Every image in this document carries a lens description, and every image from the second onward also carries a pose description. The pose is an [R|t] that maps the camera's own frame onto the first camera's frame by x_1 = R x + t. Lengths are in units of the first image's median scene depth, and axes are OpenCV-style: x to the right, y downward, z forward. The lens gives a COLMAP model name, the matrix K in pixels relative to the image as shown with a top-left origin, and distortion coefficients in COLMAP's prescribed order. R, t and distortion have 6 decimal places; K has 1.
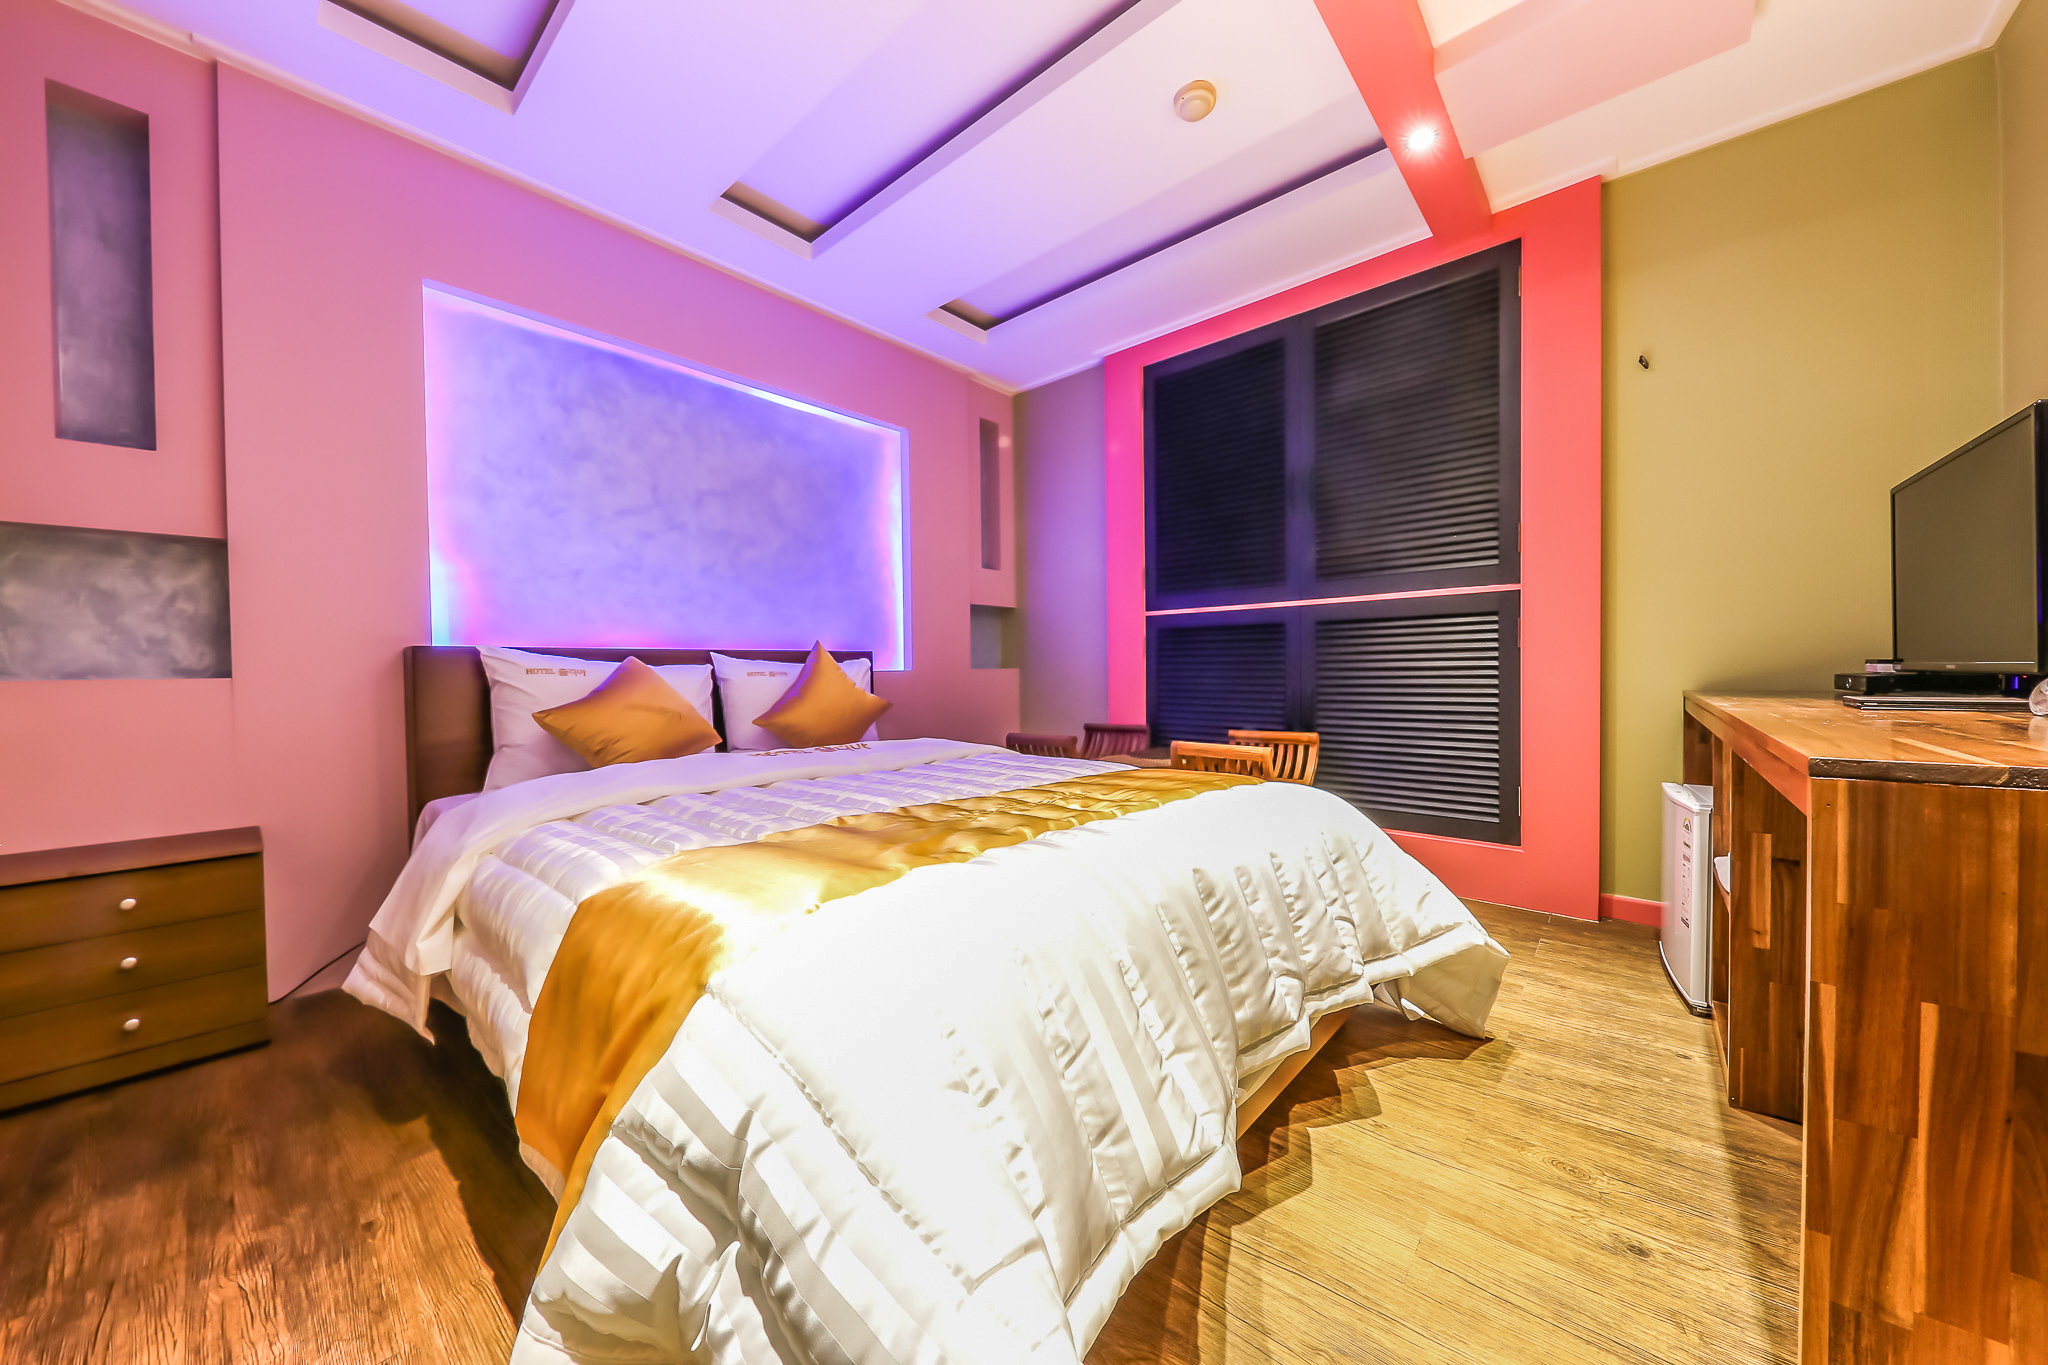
lens RADIAL K [[702.9, 0, 1025.6], [0, 702.9, 679.0], [0, 0, 1]] dist [0.015892, -0.008708]
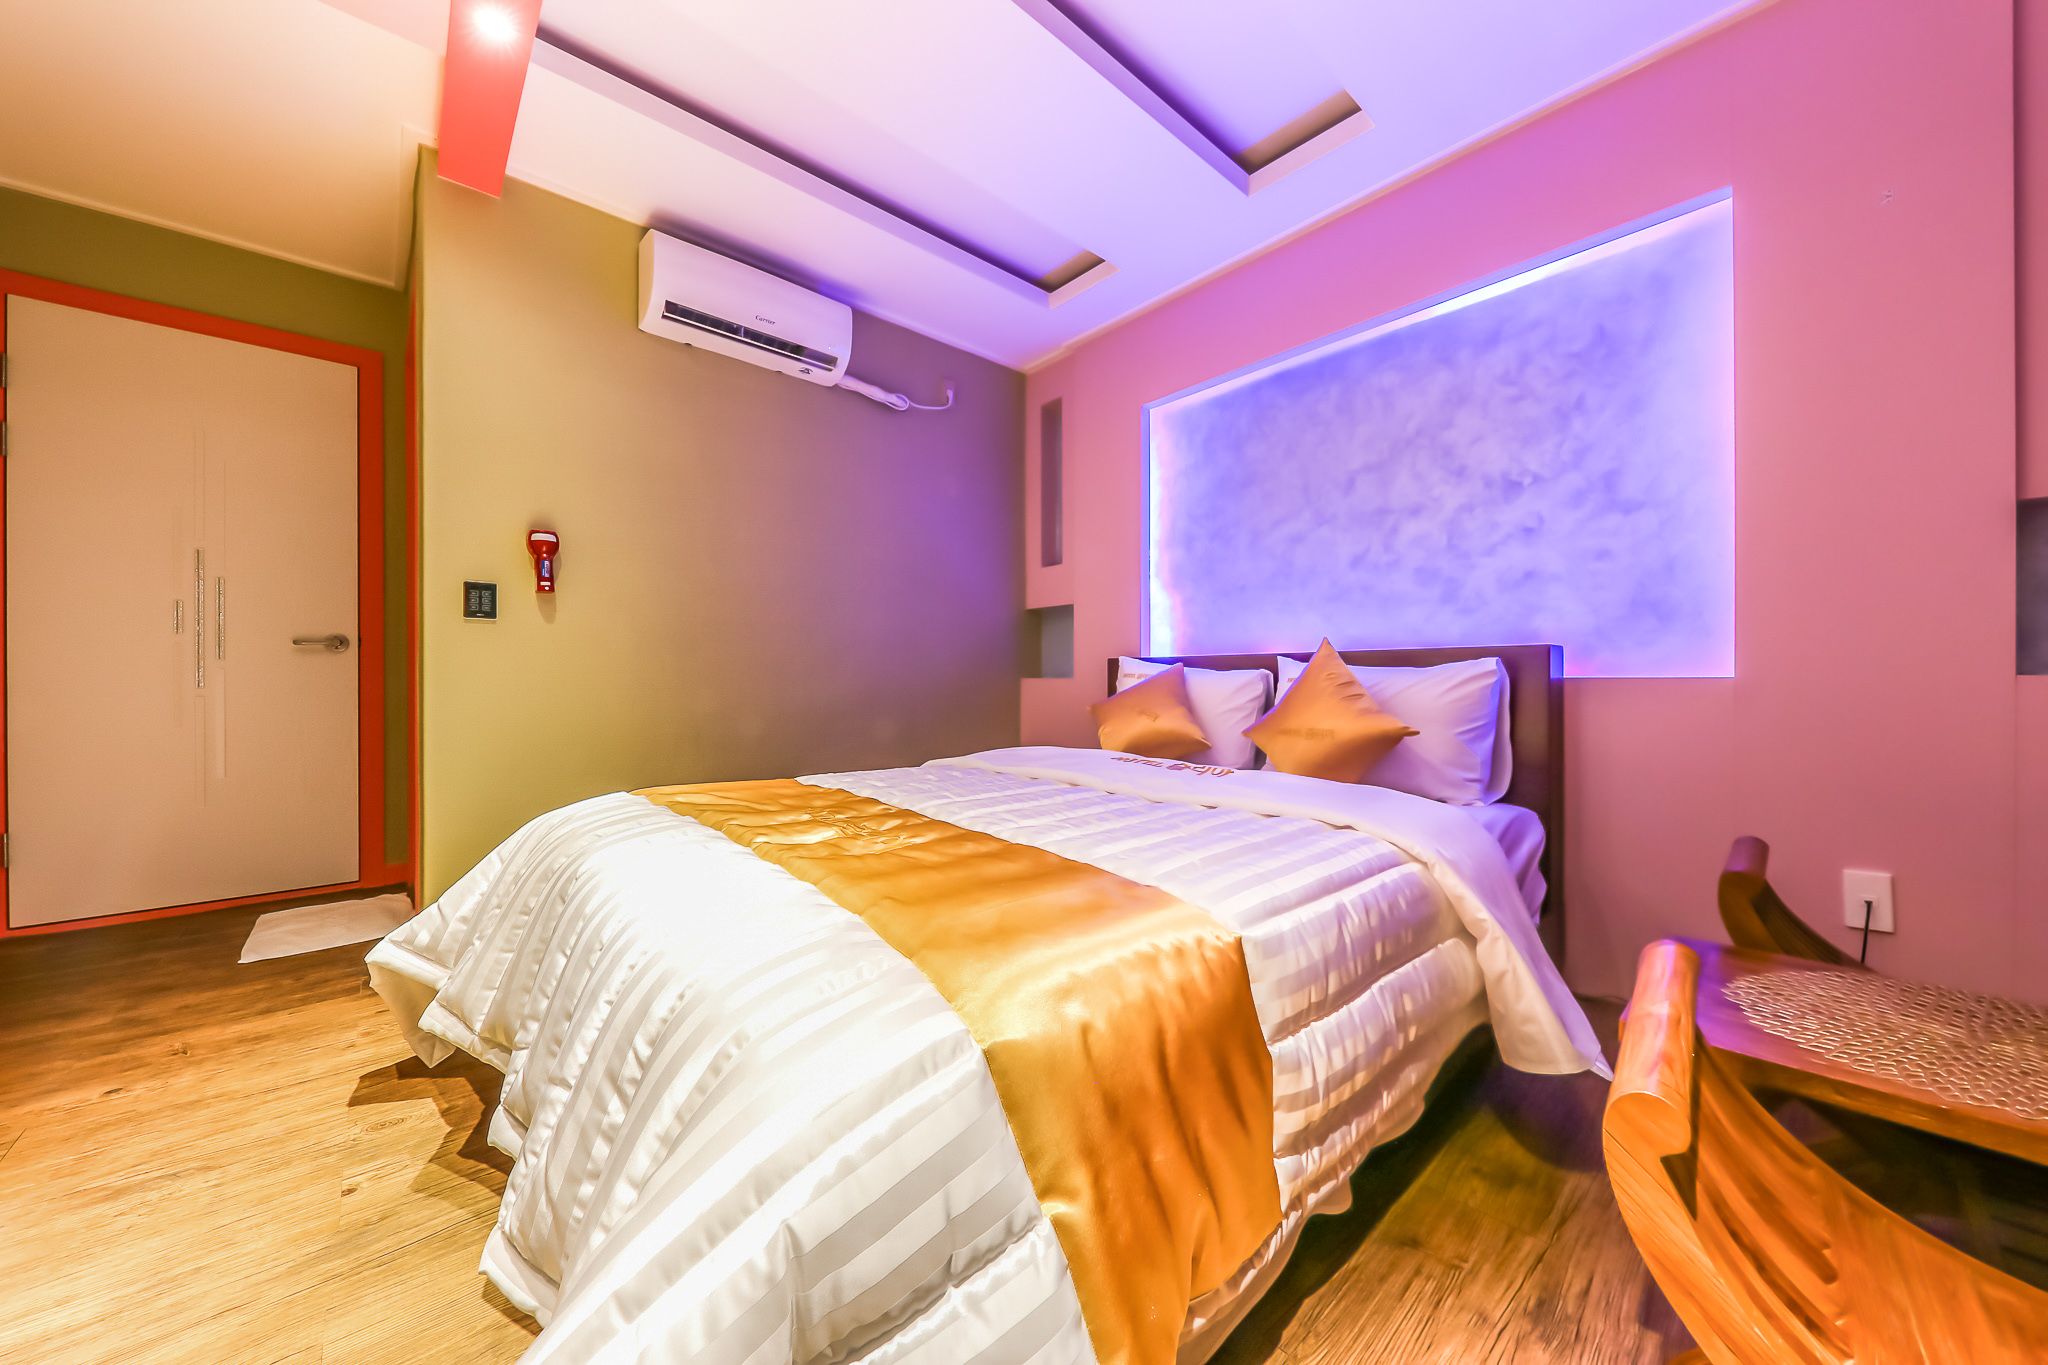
lens RADIAL K [[702.9, 0, 1025.6], [0, 702.9, 679.0], [0, 0, 1]] dist [0.015892, -0.008708]
pose [[-0.134441, 0.003585, -0.990915, 0.484791], [-0.018147, 0.999817, 0.006080, -0.005825], [0.990755, 0.018799, -0.134351, 0.739965]]
